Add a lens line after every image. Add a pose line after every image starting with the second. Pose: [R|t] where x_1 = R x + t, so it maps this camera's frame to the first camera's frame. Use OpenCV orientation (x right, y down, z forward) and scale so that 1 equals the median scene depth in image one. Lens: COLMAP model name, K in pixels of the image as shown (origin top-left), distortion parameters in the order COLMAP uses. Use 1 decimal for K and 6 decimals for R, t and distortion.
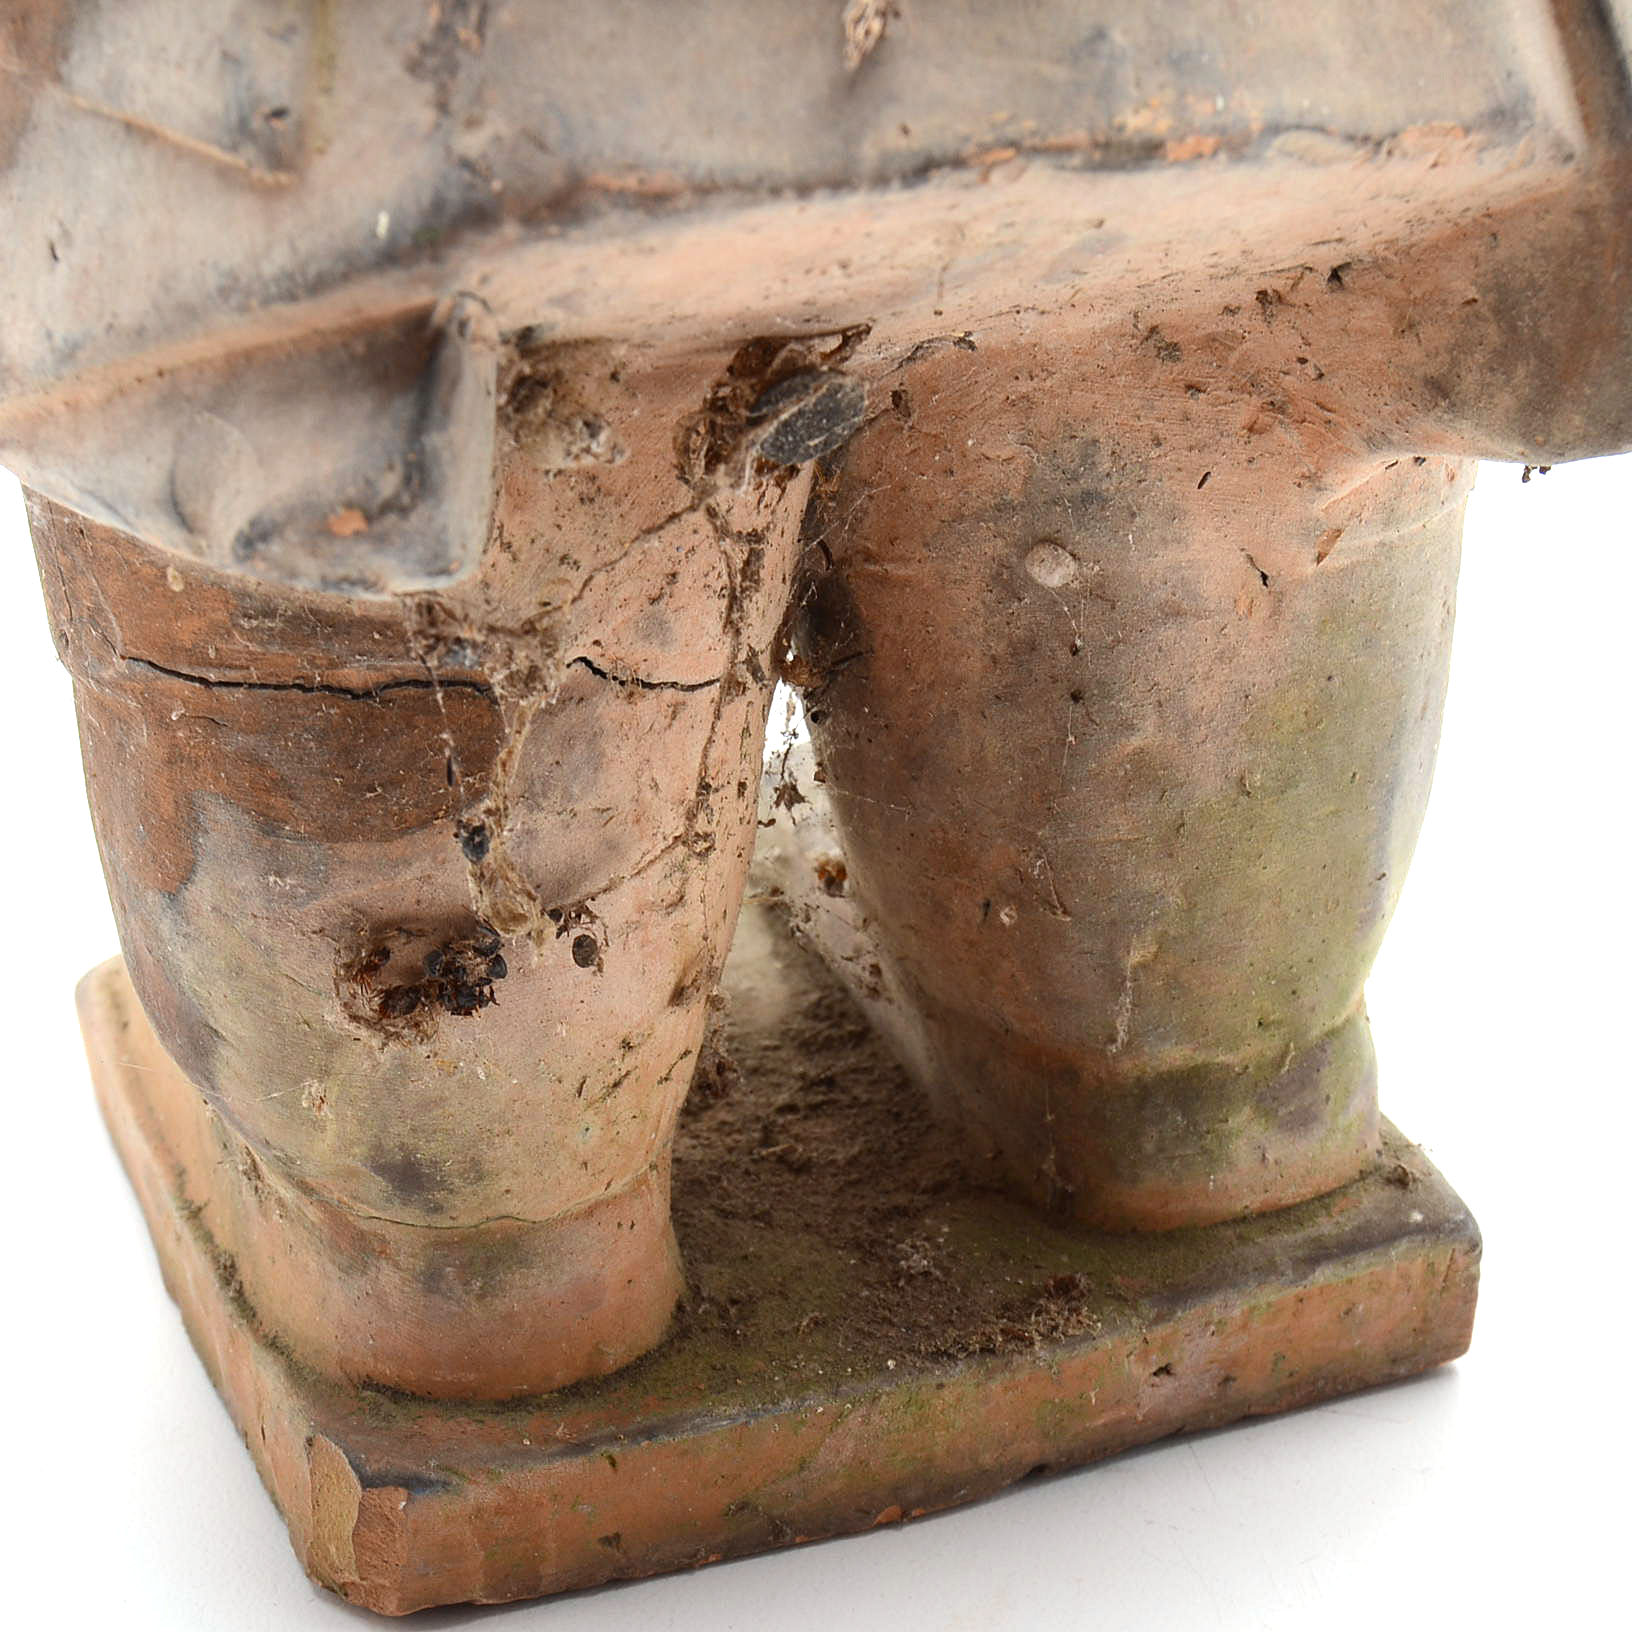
lens RADIAL K [[3409.3, 0, 815.9], [0, 3409.3, 816.5], [0, 0, 1]] dist [-0.079249, 0.000000]
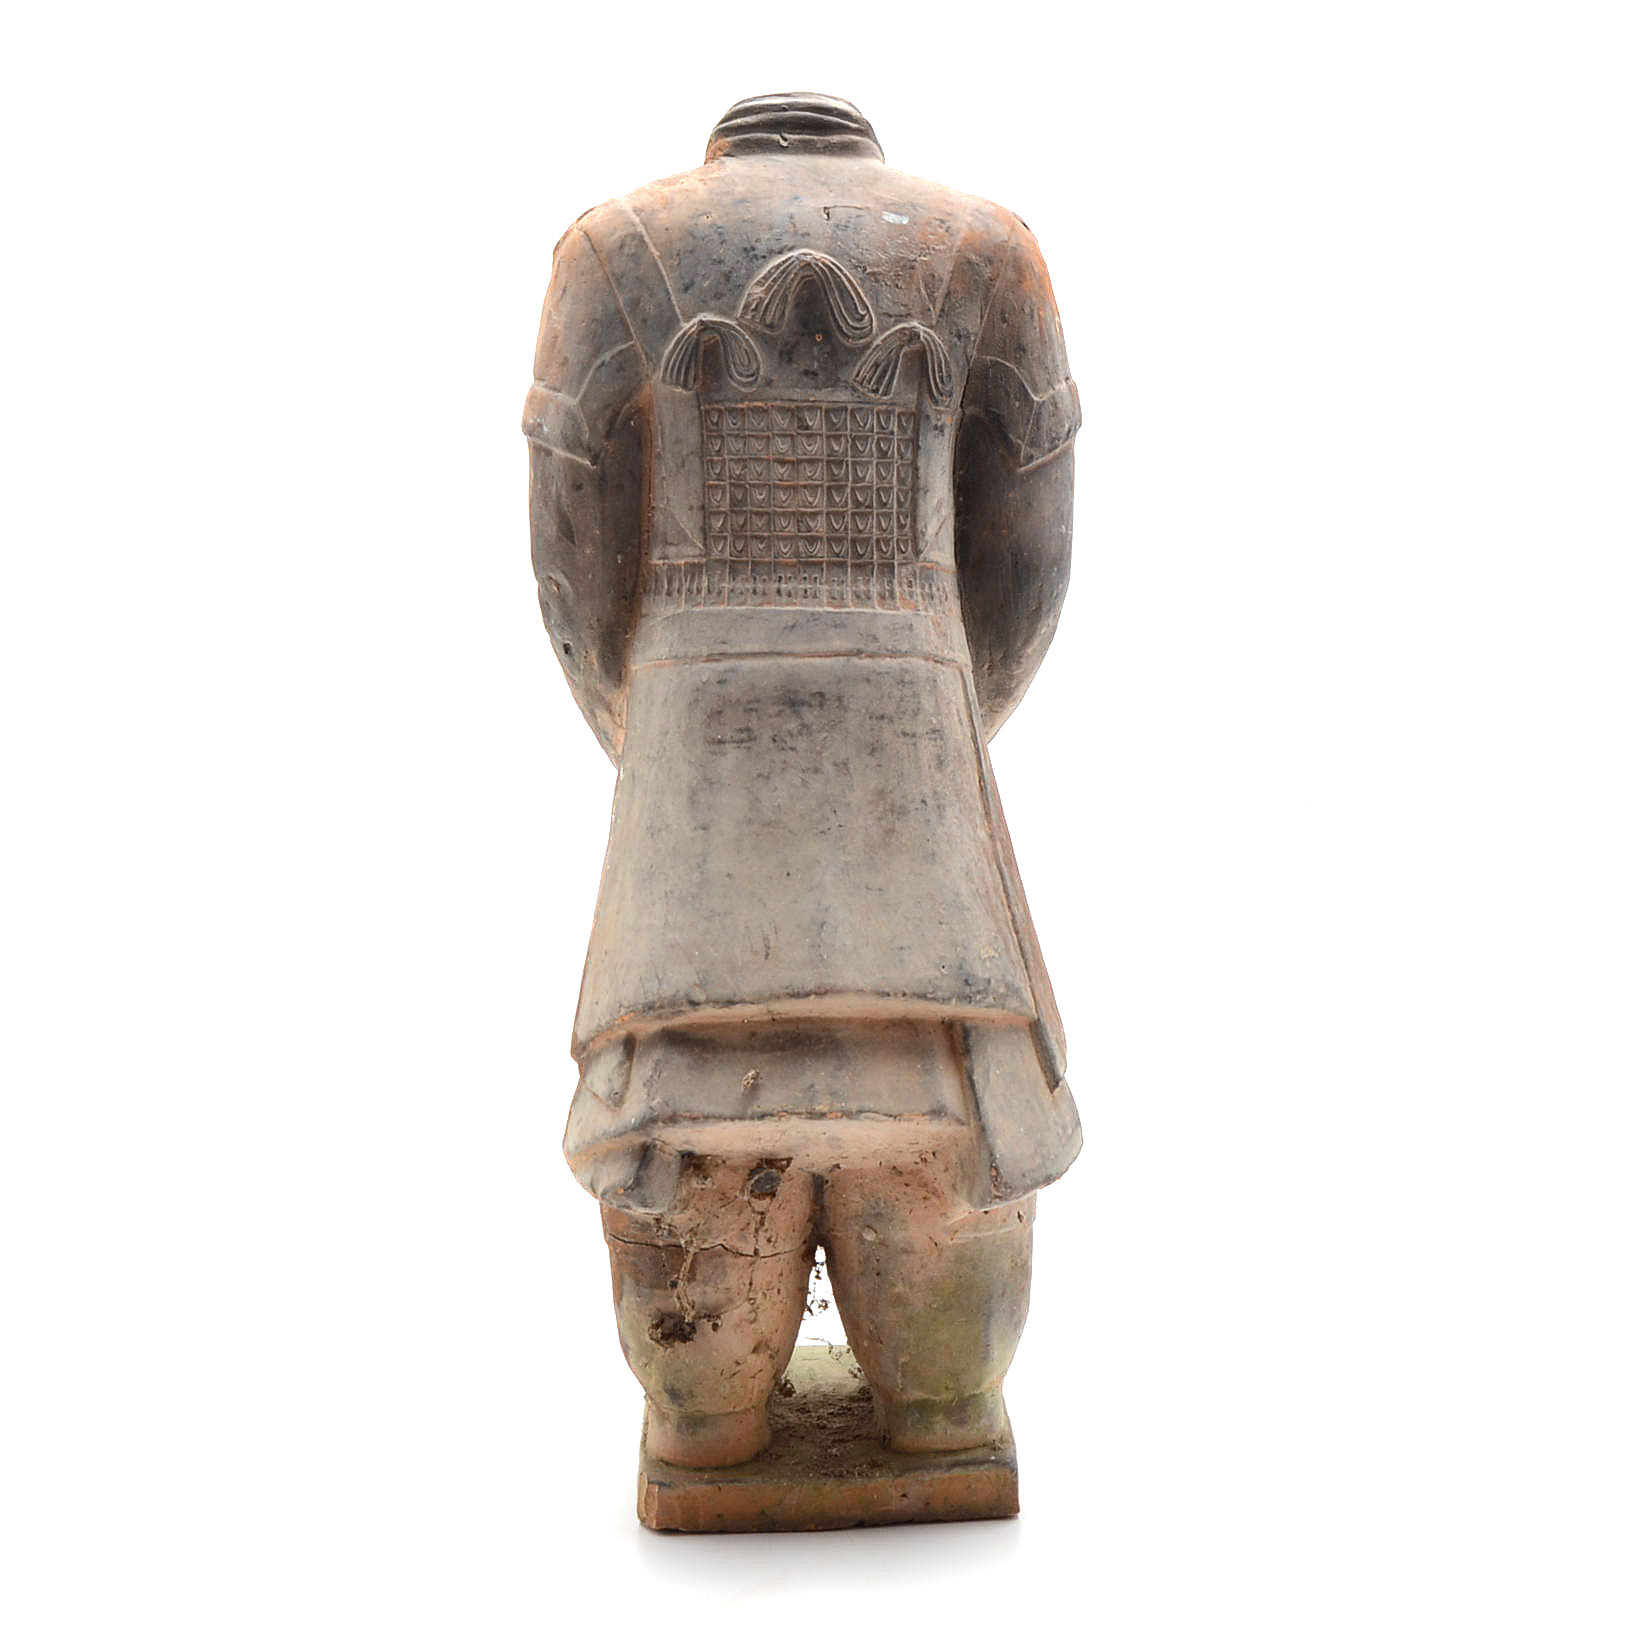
lens RADIAL K [[1886.4, 0, 816.3], [0, 1886.4, 815.9], [0, 0, 1]] dist [-0.079911, 0.000000]
pose [[0.947251, 0.009825, -0.320343, 0.635854], [-0.117615, 0.940448, -0.318942, 0.144708], [0.298132, 0.339795, 0.891996, -0.880523]]
